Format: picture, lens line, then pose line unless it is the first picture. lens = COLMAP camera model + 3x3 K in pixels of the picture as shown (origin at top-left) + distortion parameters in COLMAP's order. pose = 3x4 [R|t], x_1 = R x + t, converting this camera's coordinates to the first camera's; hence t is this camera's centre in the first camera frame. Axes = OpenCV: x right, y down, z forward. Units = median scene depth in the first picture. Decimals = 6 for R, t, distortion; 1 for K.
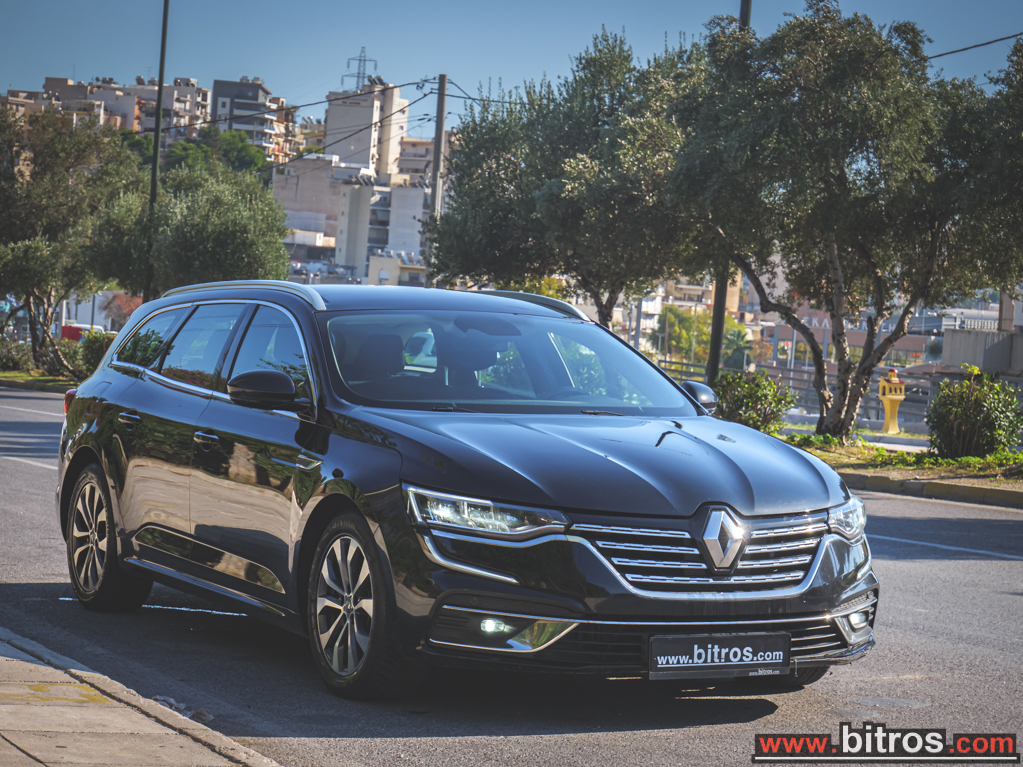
lens RADIAL K [[2619.7, 0, 508.2], [0, 2619.7, 387.0], [0, 0, 1]] dist [-0.016867, 0.000000]
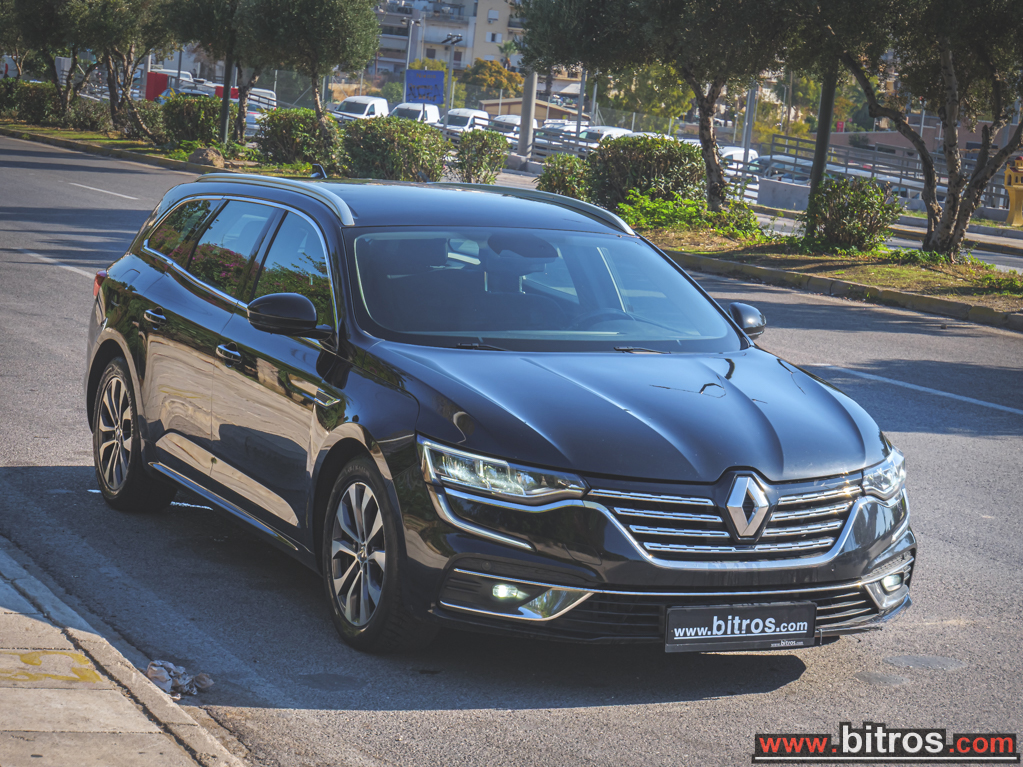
lens RADIAL K [[2771.3, 0, 516.2], [0, 2771.3, 380.5], [0, 0, 1]] dist [-0.015161, 0.000000]
pose [[0.998947, 0.026760, -0.037261, 0.033603], [-0.023264, 0.995552, 0.091297, -0.078226], [0.039538, -0.090334, 0.995126, -0.009909]]
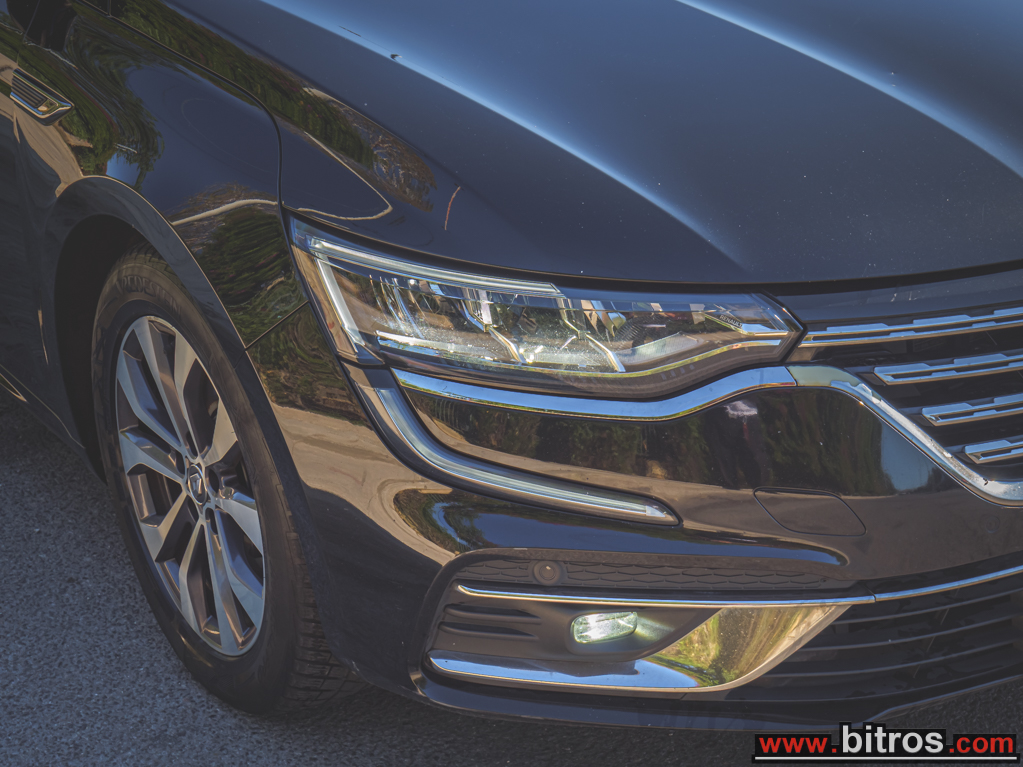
lens RADIAL K [[2325.7, 0, 507.2], [0, 2325.7, 381.3], [0, 0, 1]] dist [0.209010, 0.000000]
pose [[0.990596, -0.133993, 0.027682, -0.022974], [0.115727, 0.928466, 0.352929, -0.053788], [-0.072991, -0.346406, 0.935241, 0.698934]]
